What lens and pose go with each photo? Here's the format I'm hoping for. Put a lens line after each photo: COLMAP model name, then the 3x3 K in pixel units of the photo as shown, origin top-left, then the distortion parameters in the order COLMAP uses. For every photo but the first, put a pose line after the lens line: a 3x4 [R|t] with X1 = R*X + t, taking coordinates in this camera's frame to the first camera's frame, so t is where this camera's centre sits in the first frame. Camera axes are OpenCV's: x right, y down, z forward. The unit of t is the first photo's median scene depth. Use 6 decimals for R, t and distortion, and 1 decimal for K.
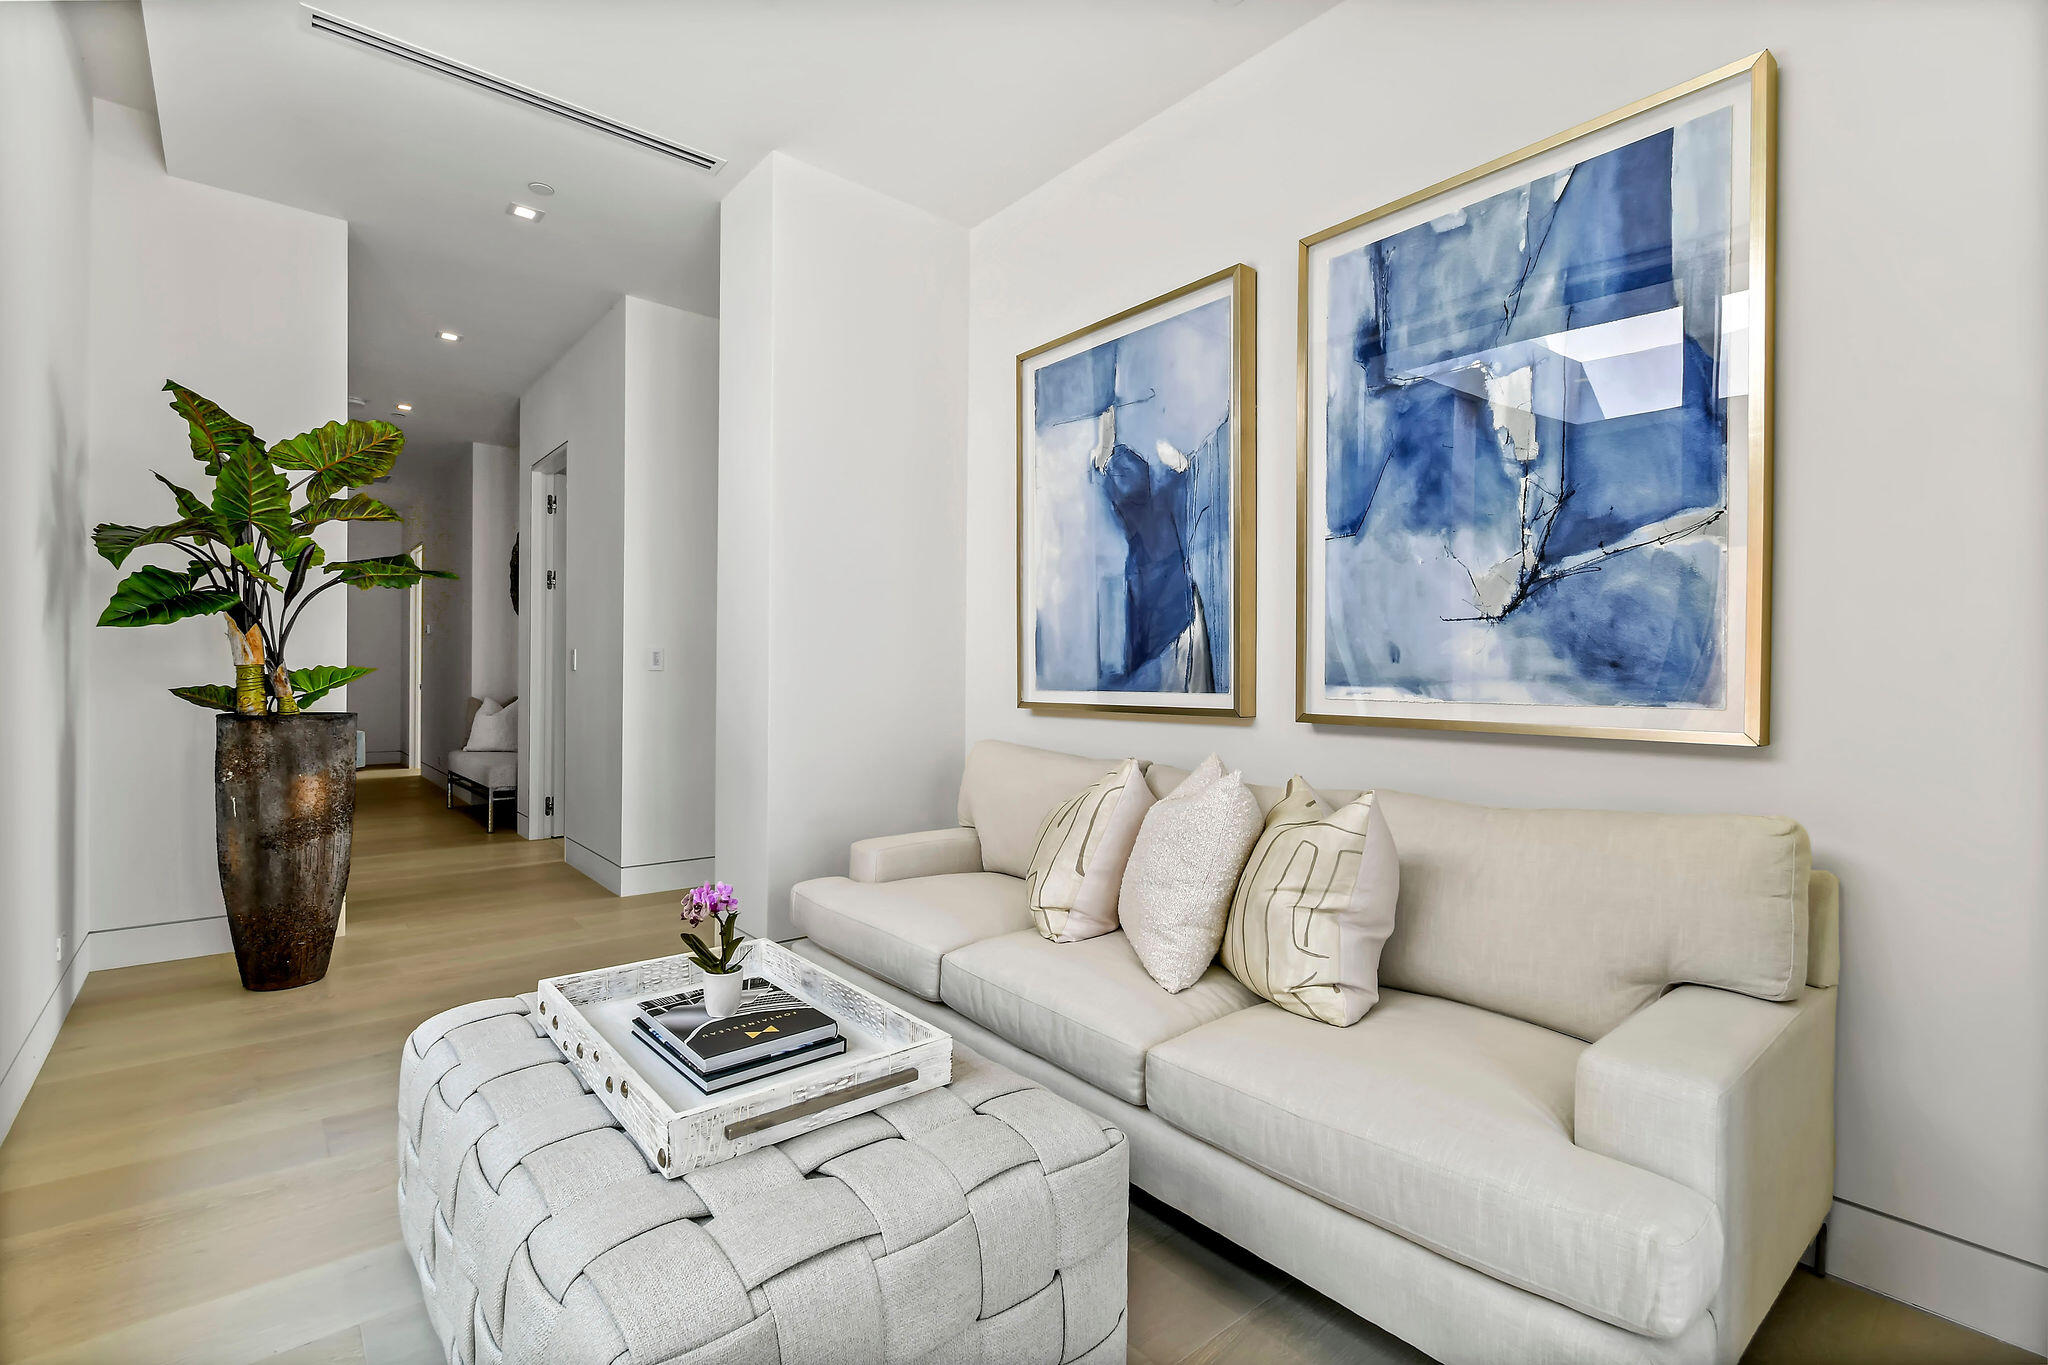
lens RADIAL K [[932.9, 0, 1018.6], [0, 932.9, 661.5], [0, 0, 1]] dist [0.000965, -0.000527]
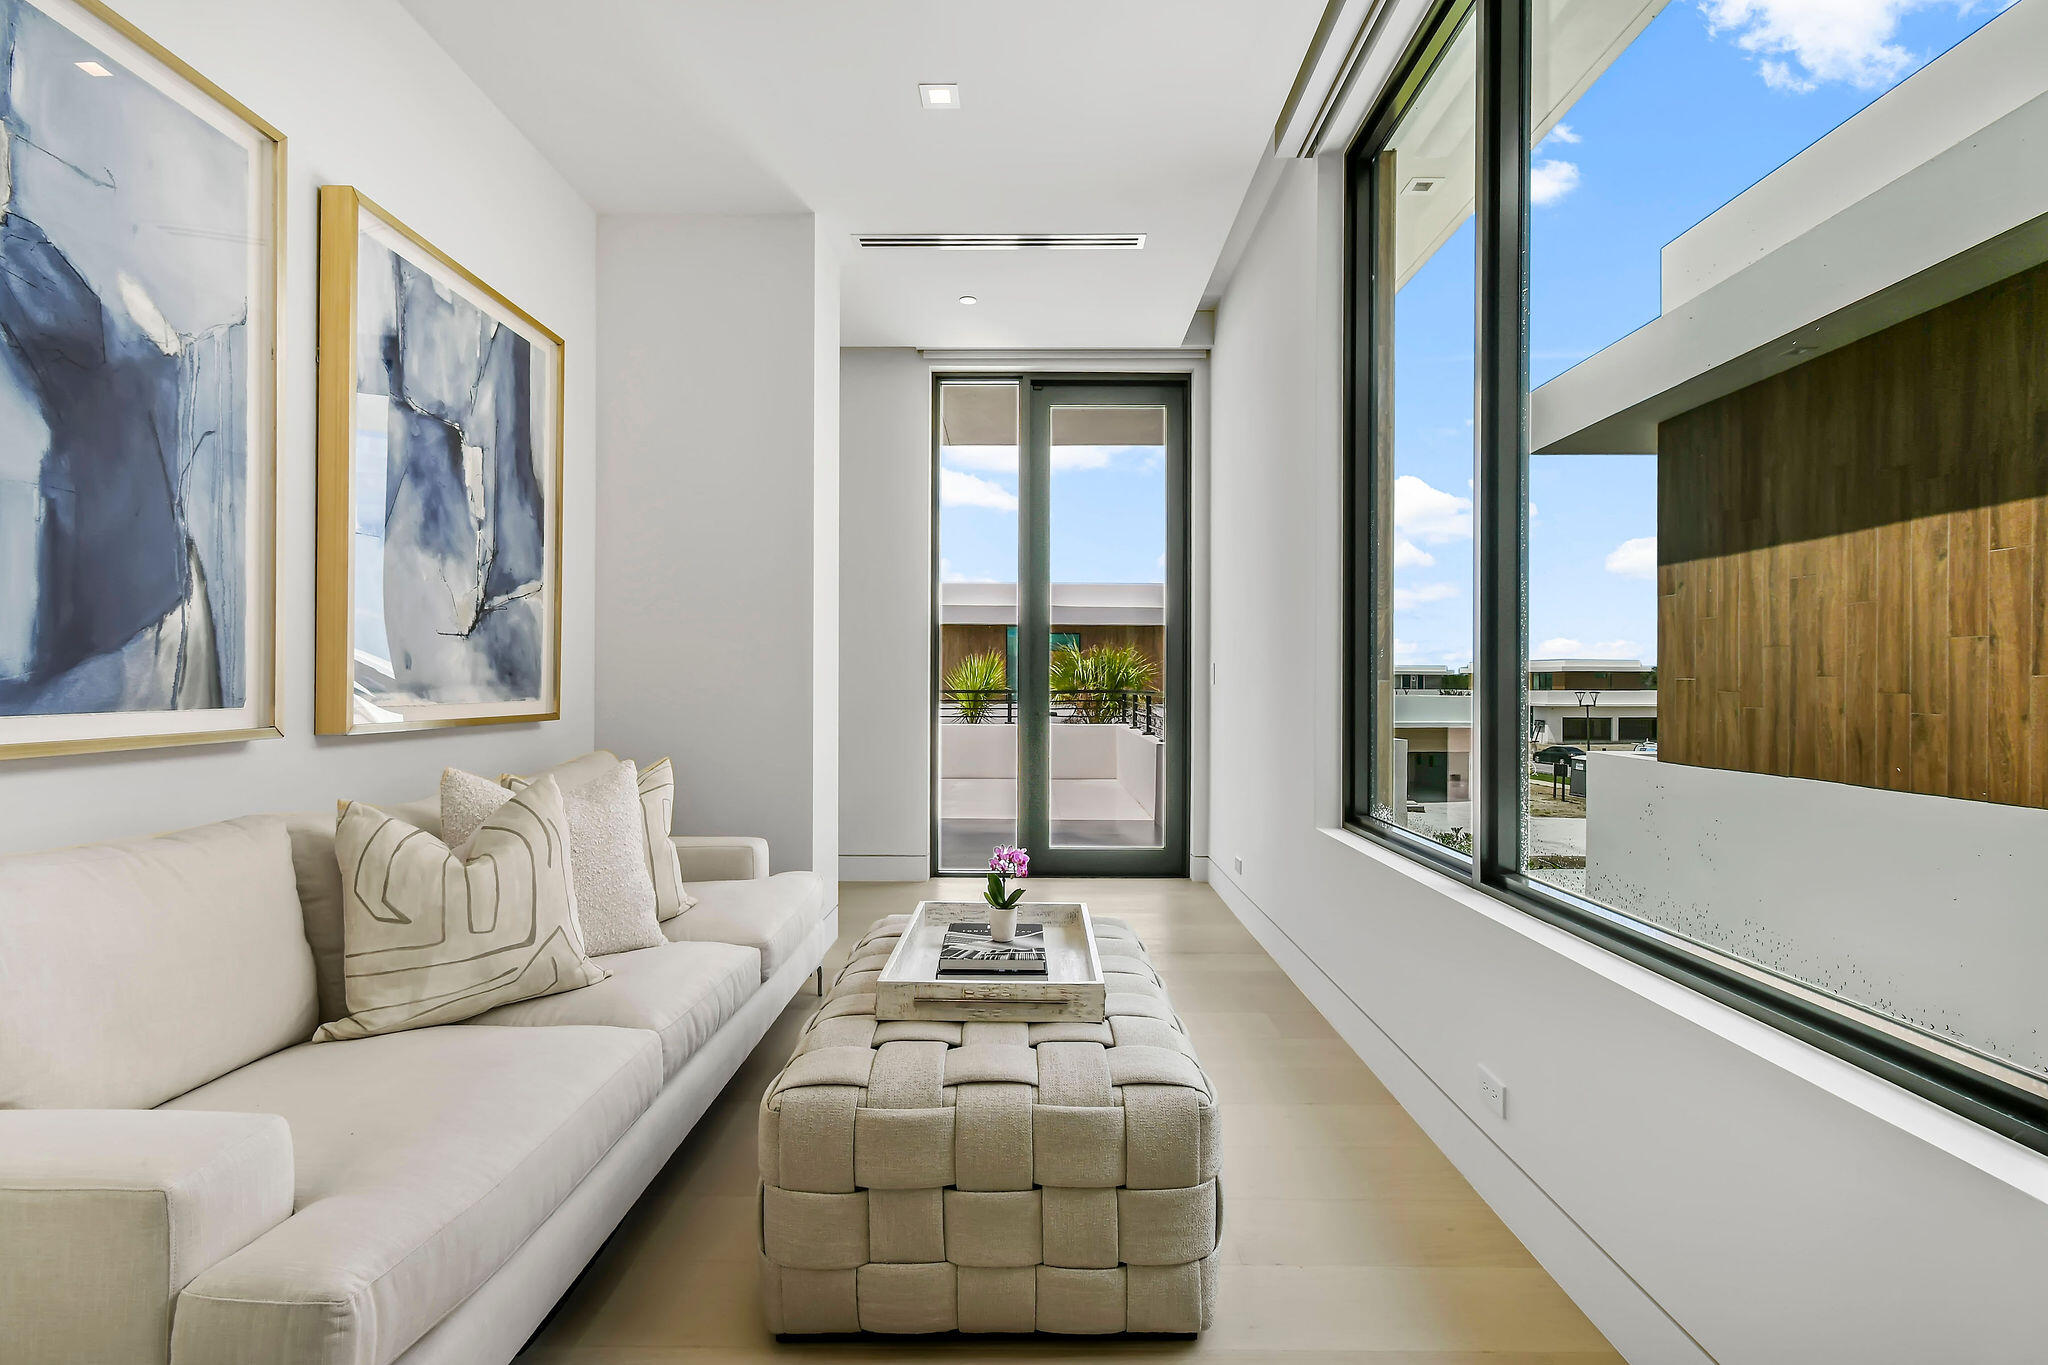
lens RADIAL K [[946.5, 0, 1024.0], [0, 946.5, 682.5], [0, 0, 1]] dist [-0.000119, -0.000161]
pose [[-0.762494, -0.004233, 0.646982, -0.829526], [-0.011198, 0.999915, -0.006655, 0.015676], [-0.646898, -0.012320, -0.762477, 1.381621]]
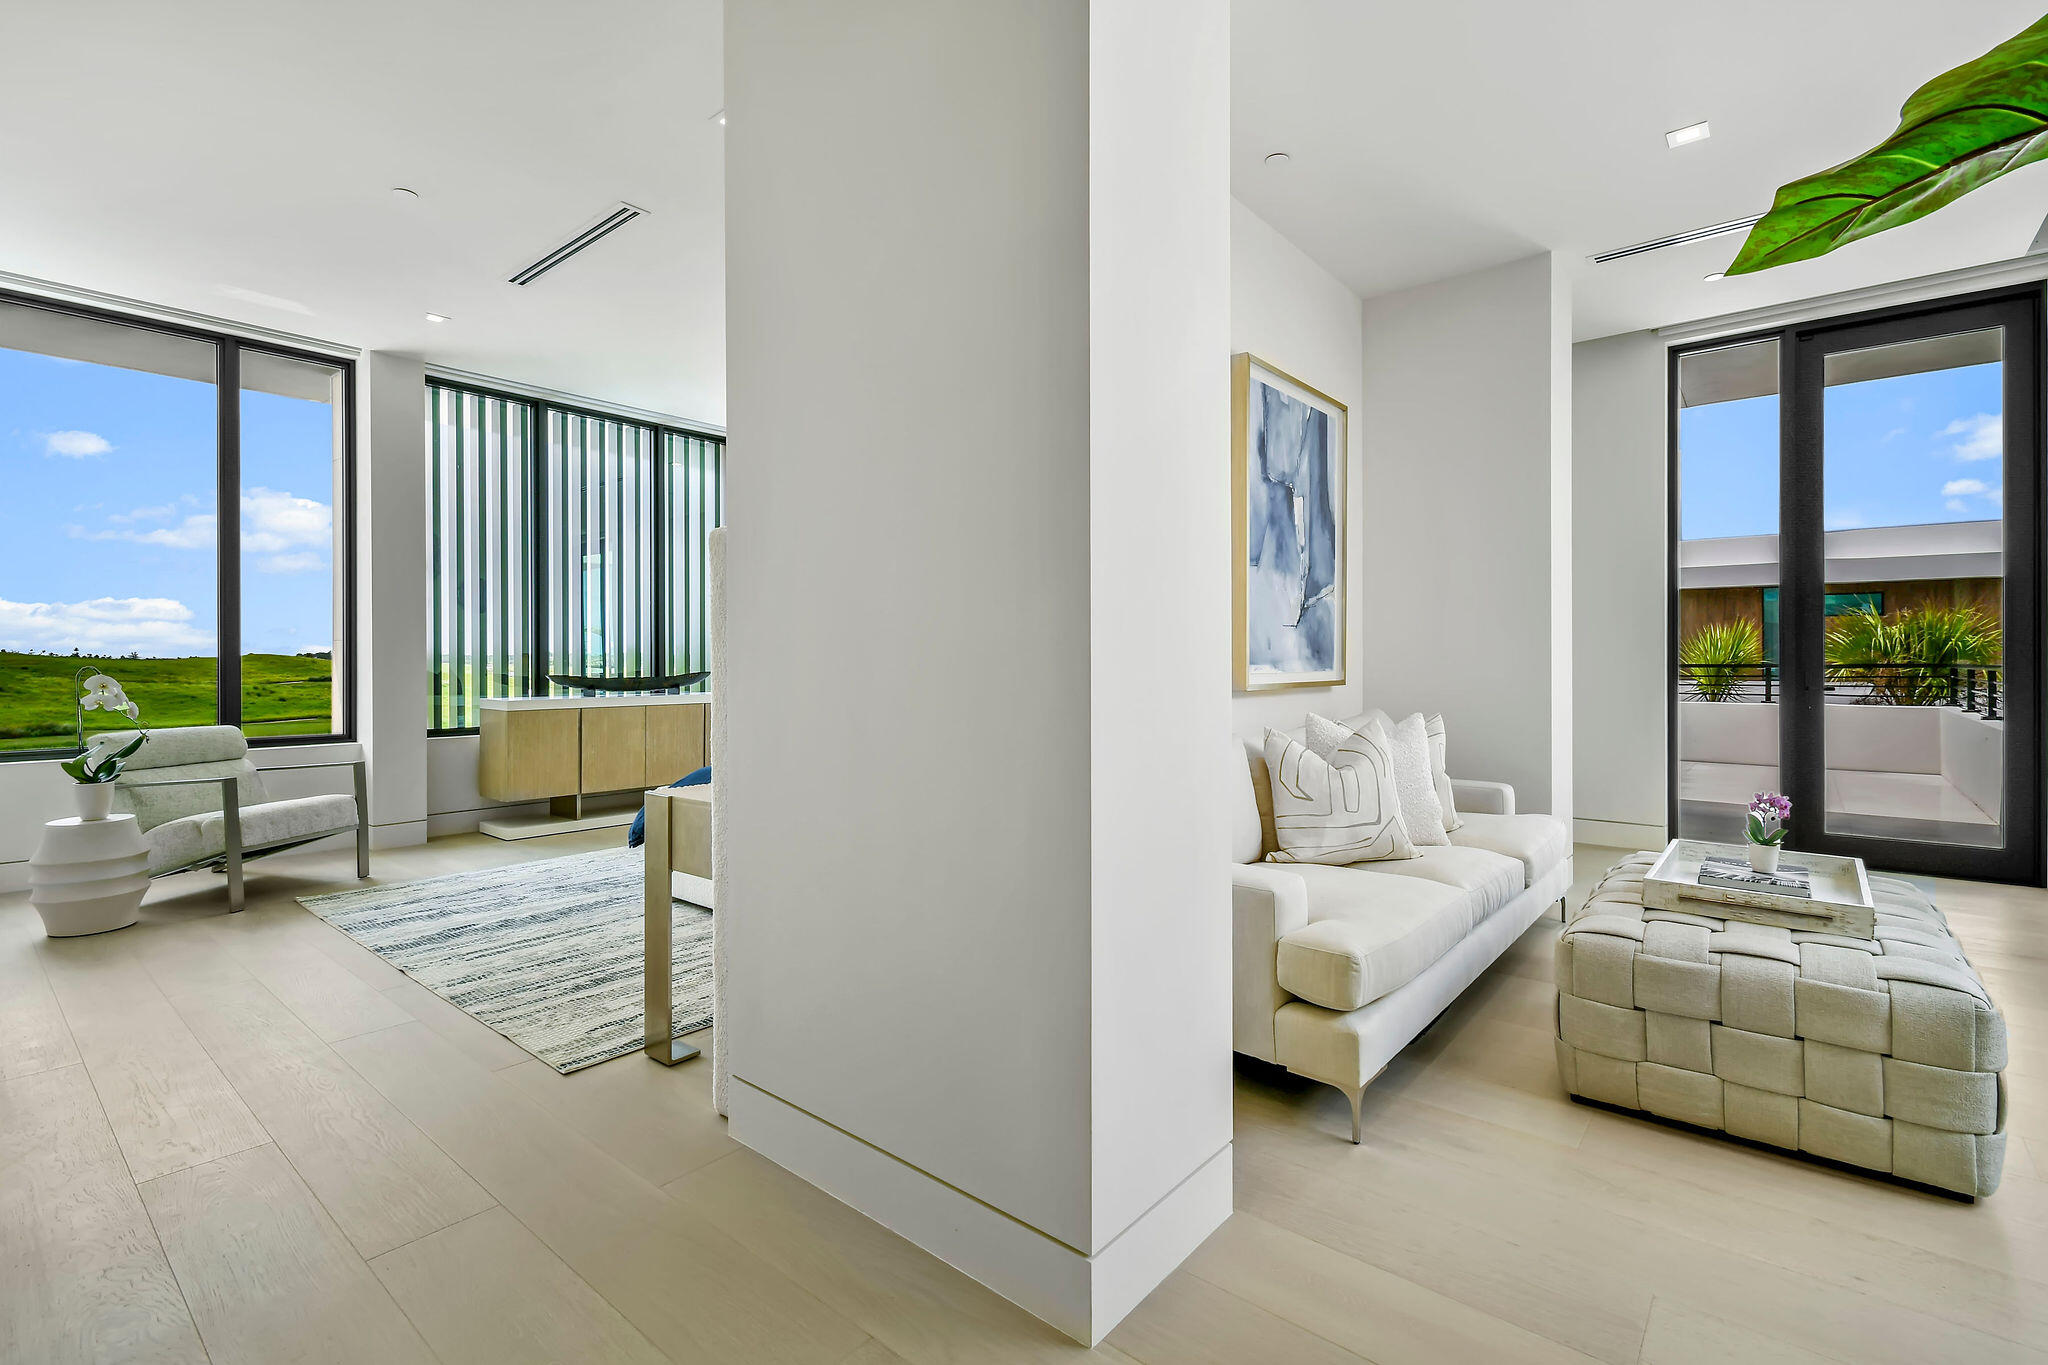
lens RADIAL K [[932.9, 0, 1018.6], [0, 932.9, 661.5], [0, 0, 1]] dist [0.000965, -0.000527]
pose [[-0.174923, -0.004728, 0.984571, -1.138031], [-0.006532, 0.999972, 0.003641, 0.019087], [-0.984560, -0.005794, -0.174949, 1.737505]]
